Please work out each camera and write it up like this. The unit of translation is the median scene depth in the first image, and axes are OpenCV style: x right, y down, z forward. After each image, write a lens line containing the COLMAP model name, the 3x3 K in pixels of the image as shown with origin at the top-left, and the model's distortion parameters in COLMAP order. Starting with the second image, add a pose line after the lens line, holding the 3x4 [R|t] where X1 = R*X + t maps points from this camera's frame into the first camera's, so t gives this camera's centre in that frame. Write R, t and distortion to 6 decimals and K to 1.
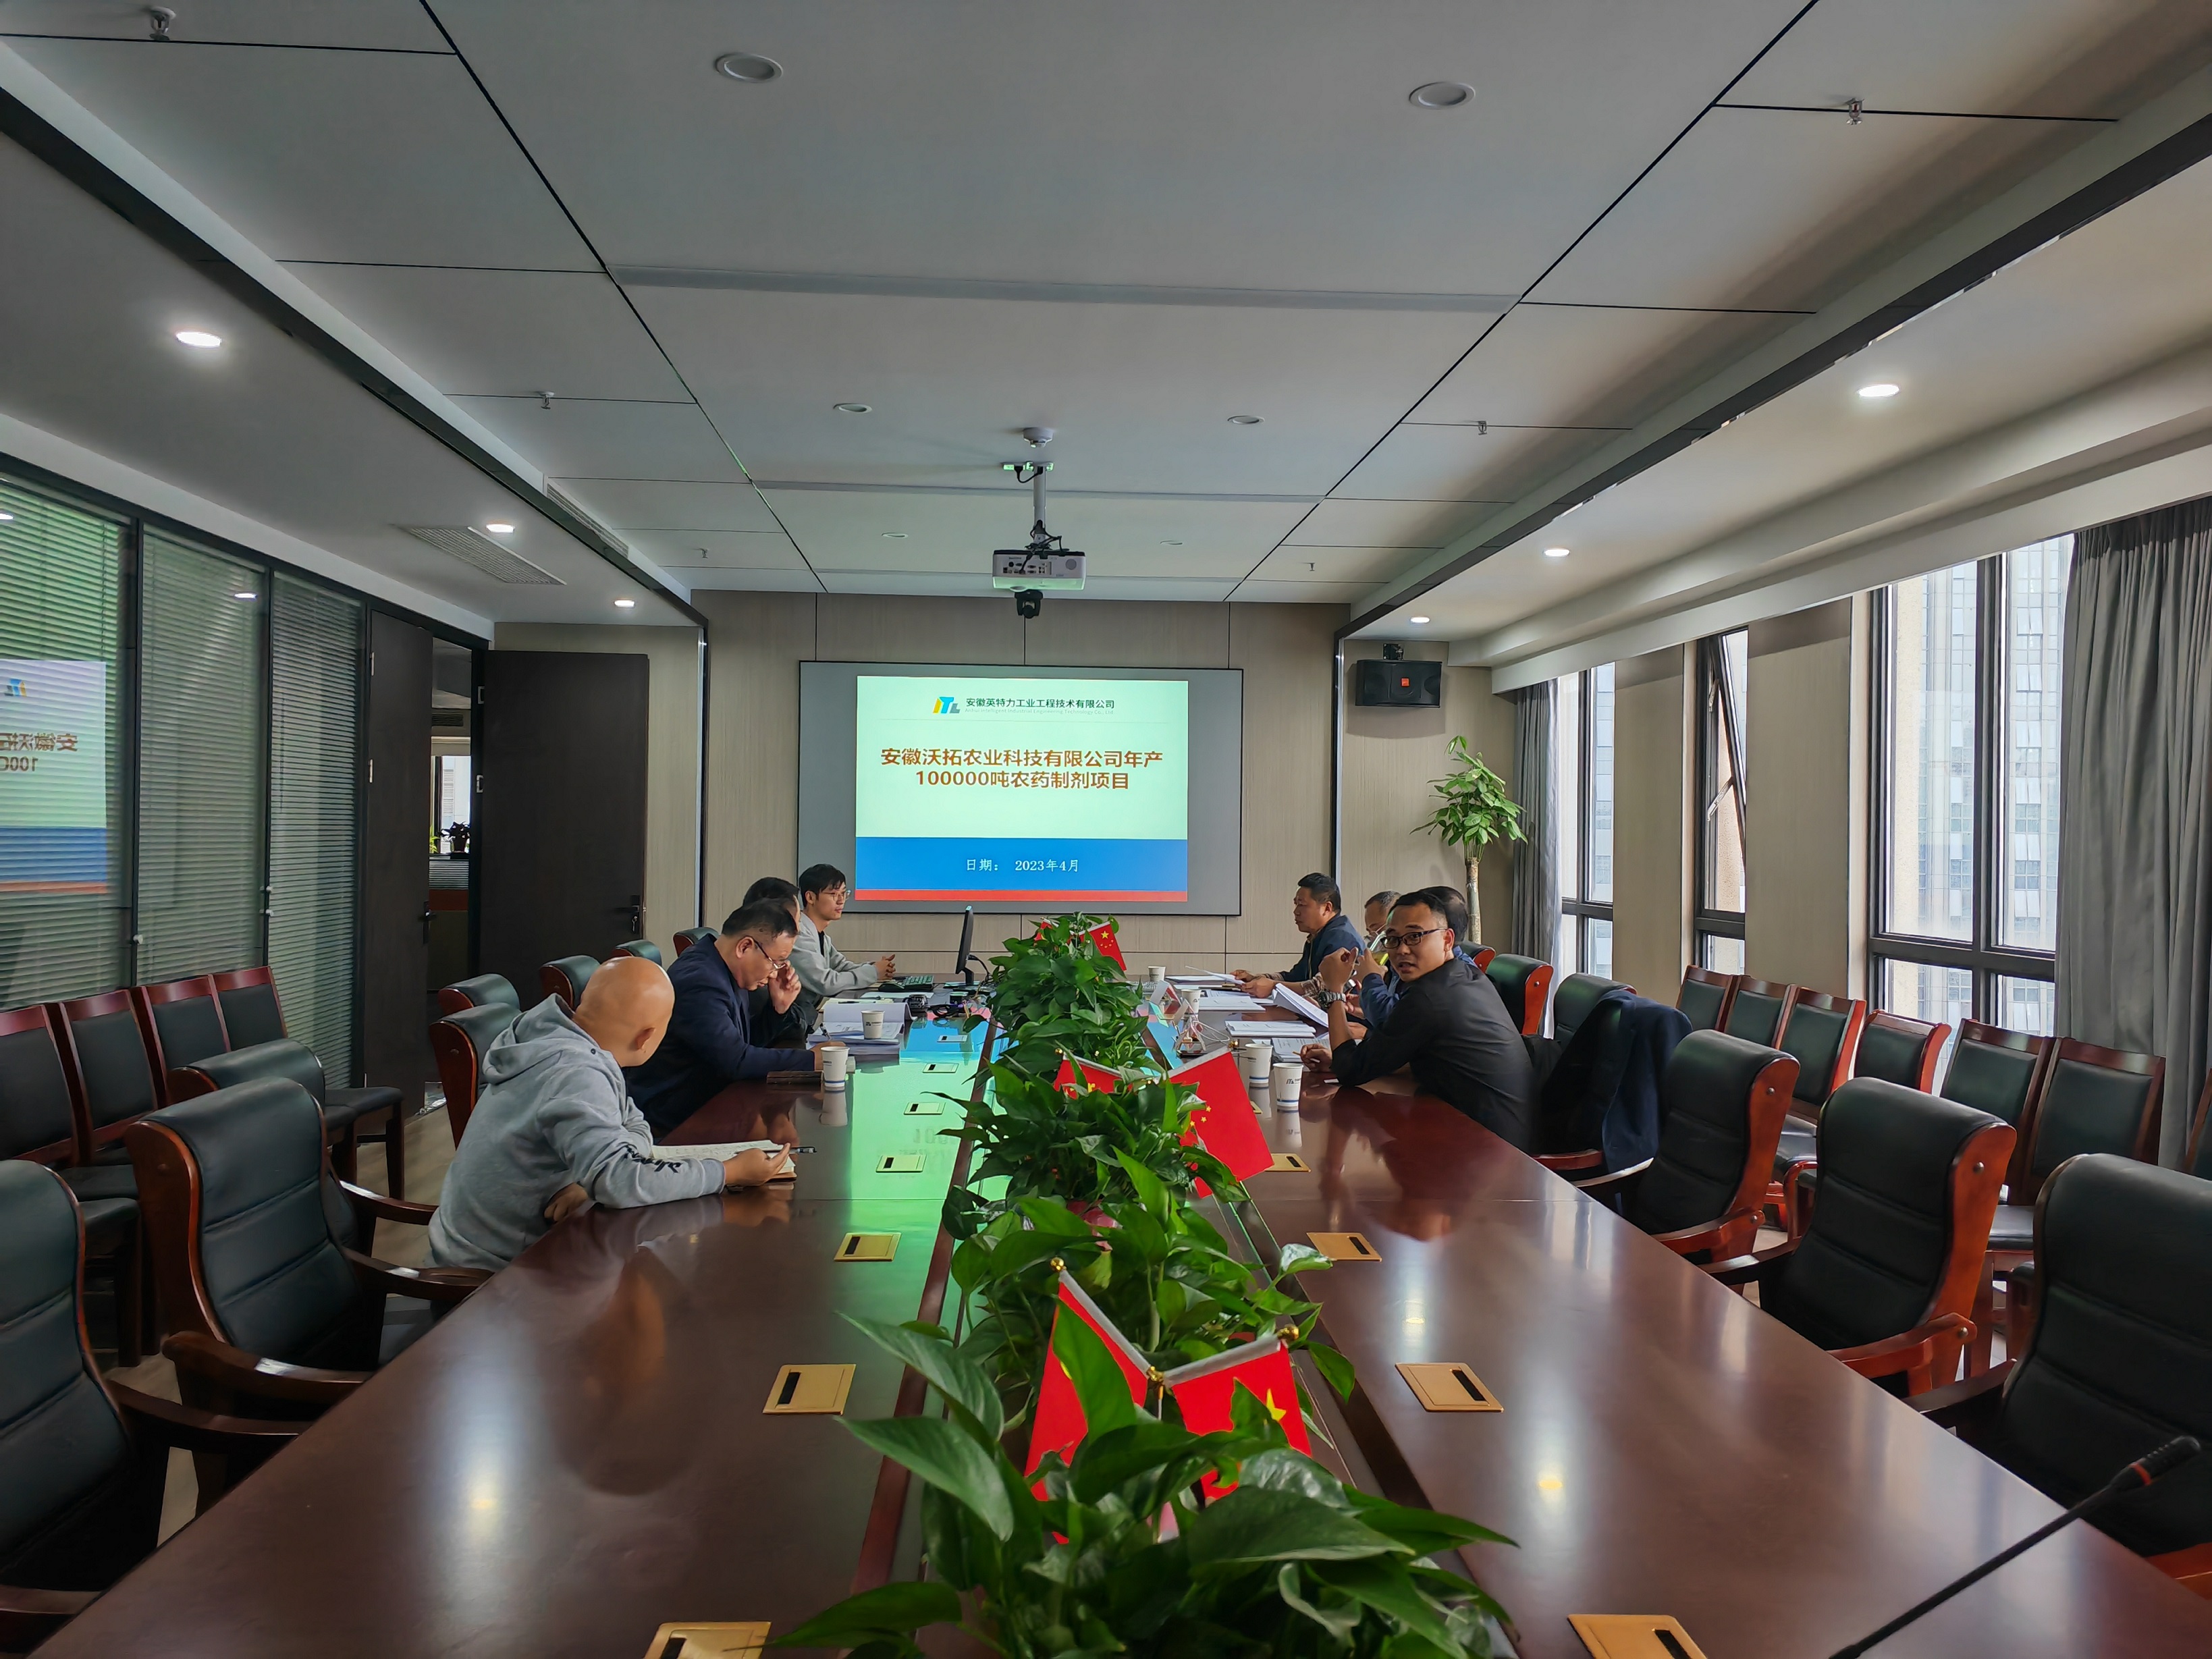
lens RADIAL K [[1700.2, 0, 1106.0], [0, 1700.2, 829.5], [0, 0, 1]] dist [0.091022, -0.002523]
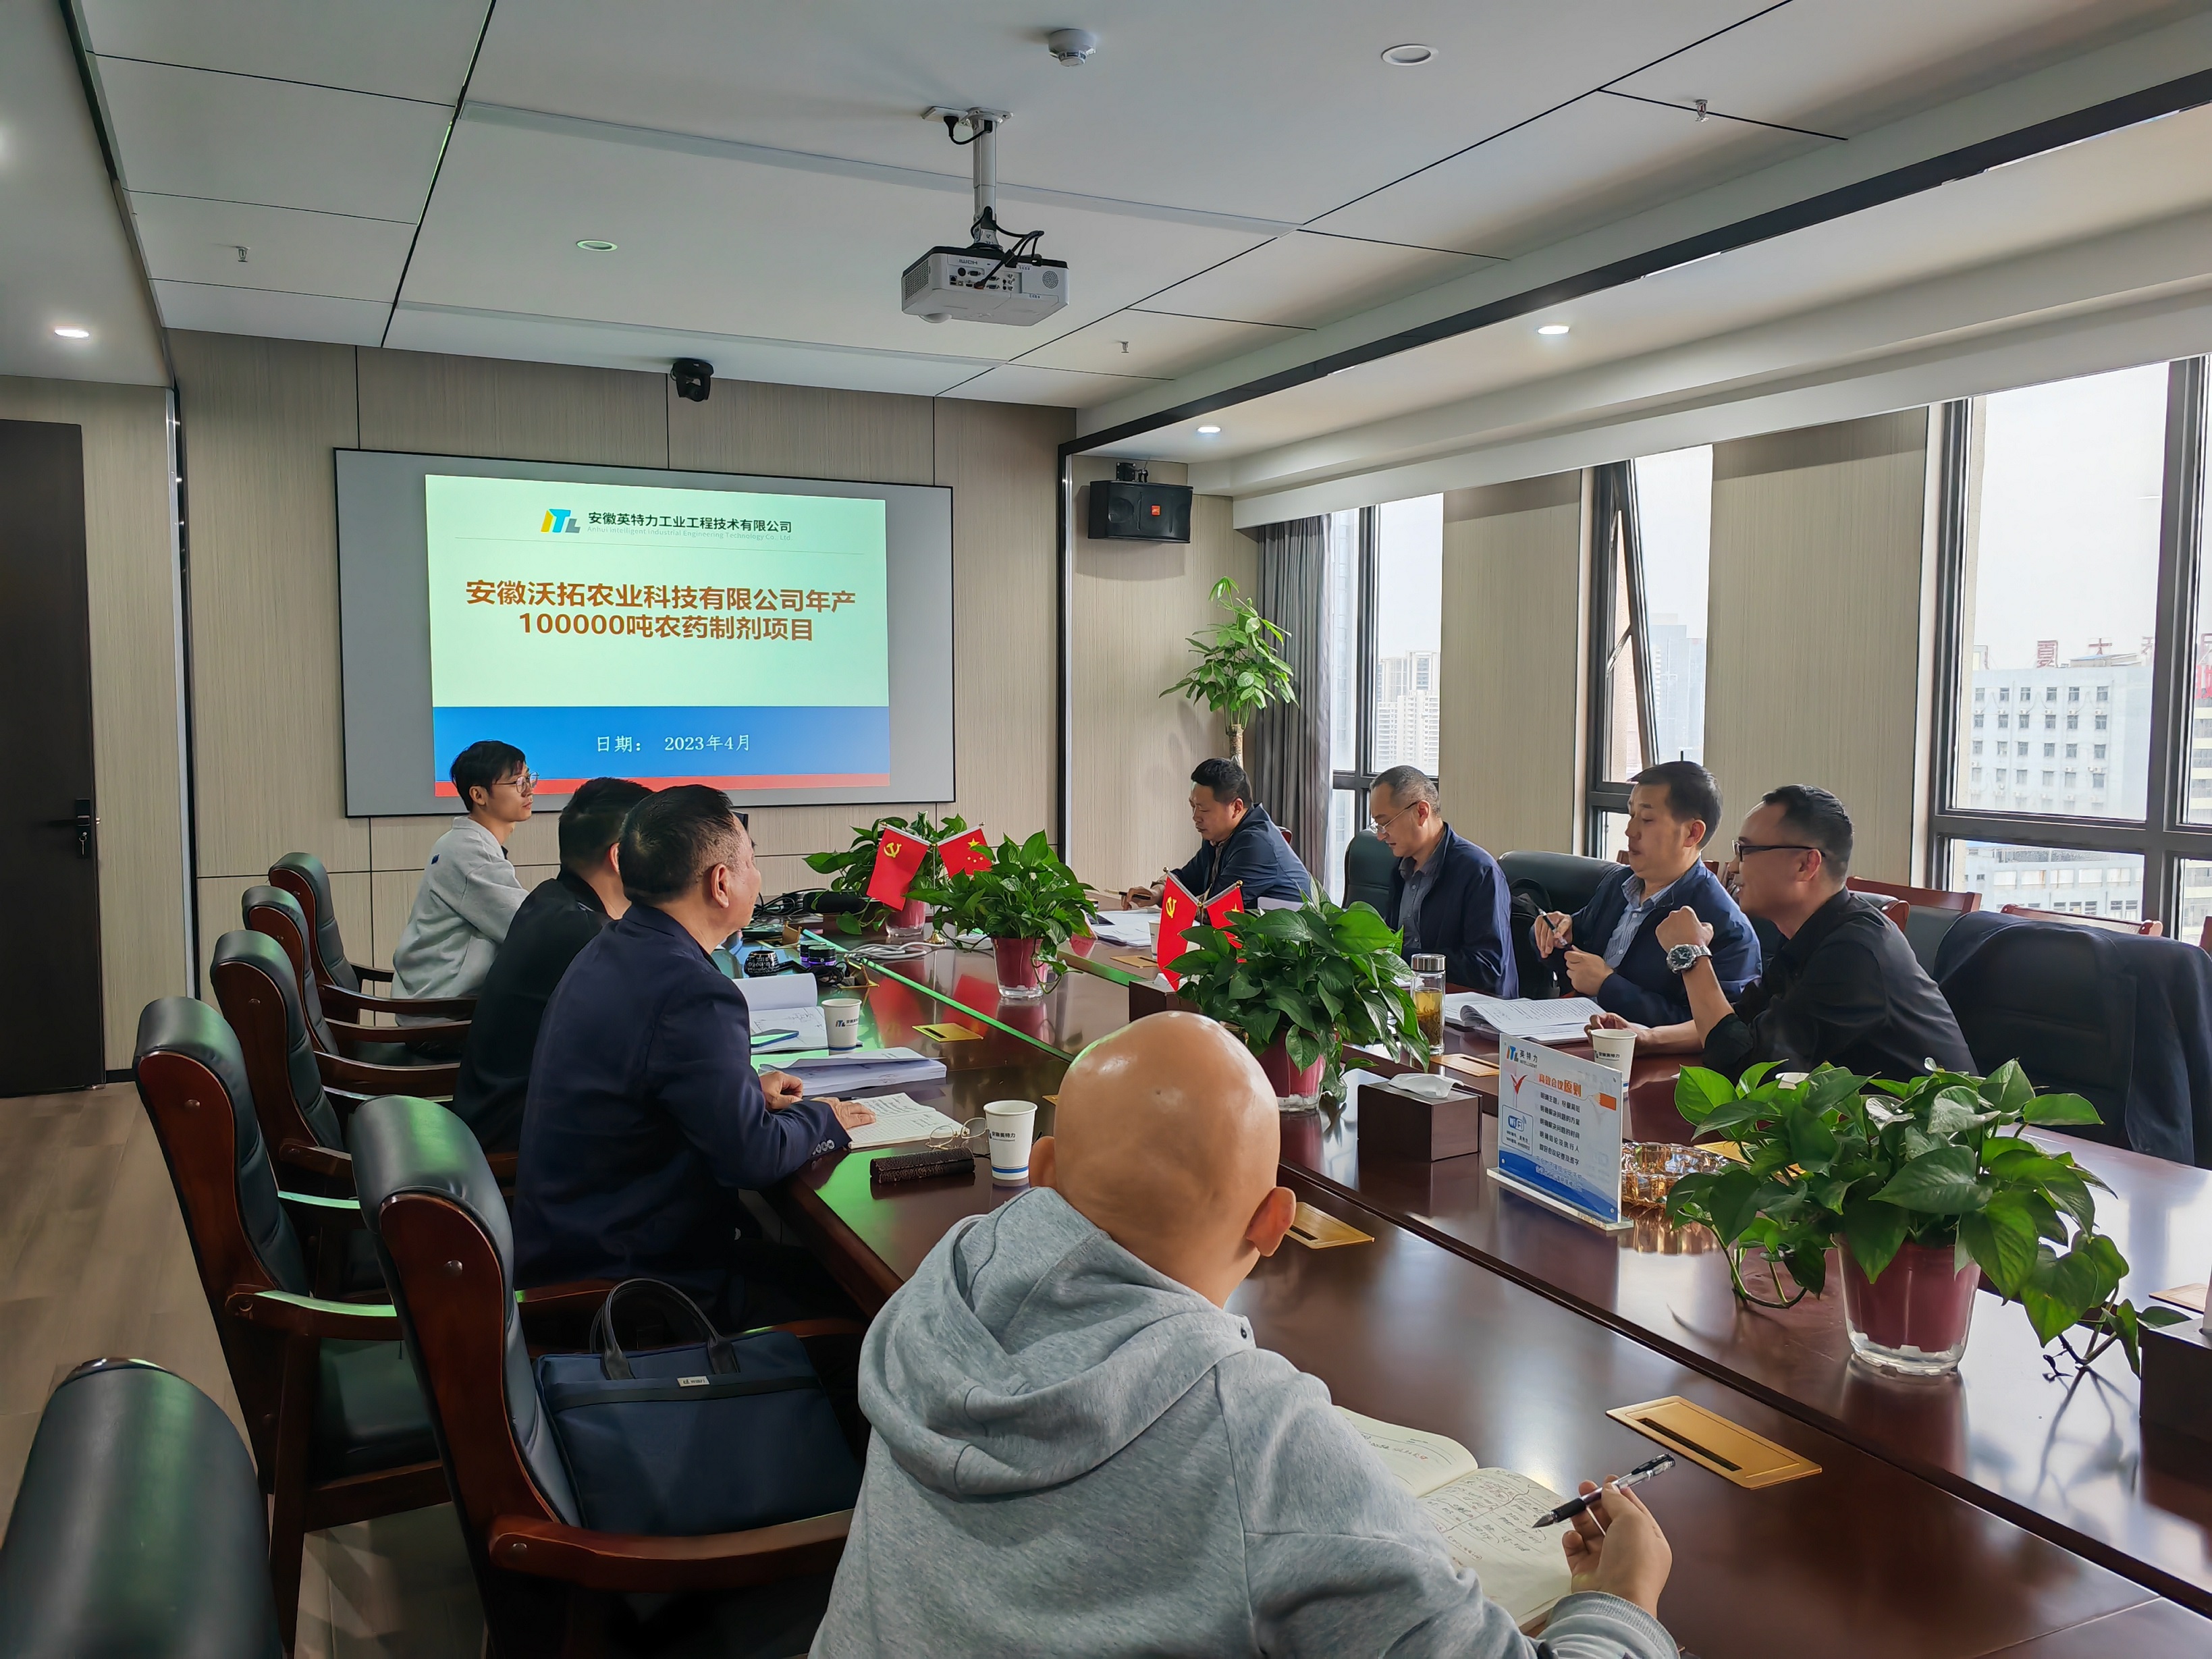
lens RADIAL K [[1700.3, 0, 1112.2], [0, 1700.3, 818.1], [0, 0, 1]] dist [0.000860, -0.007846]
pose [[0.921896, -0.035361, 0.385821, -0.160200], [0.006559, 0.997108, 0.075713, -0.001262], [-0.387383, -0.067269, 0.919462, 0.246586]]
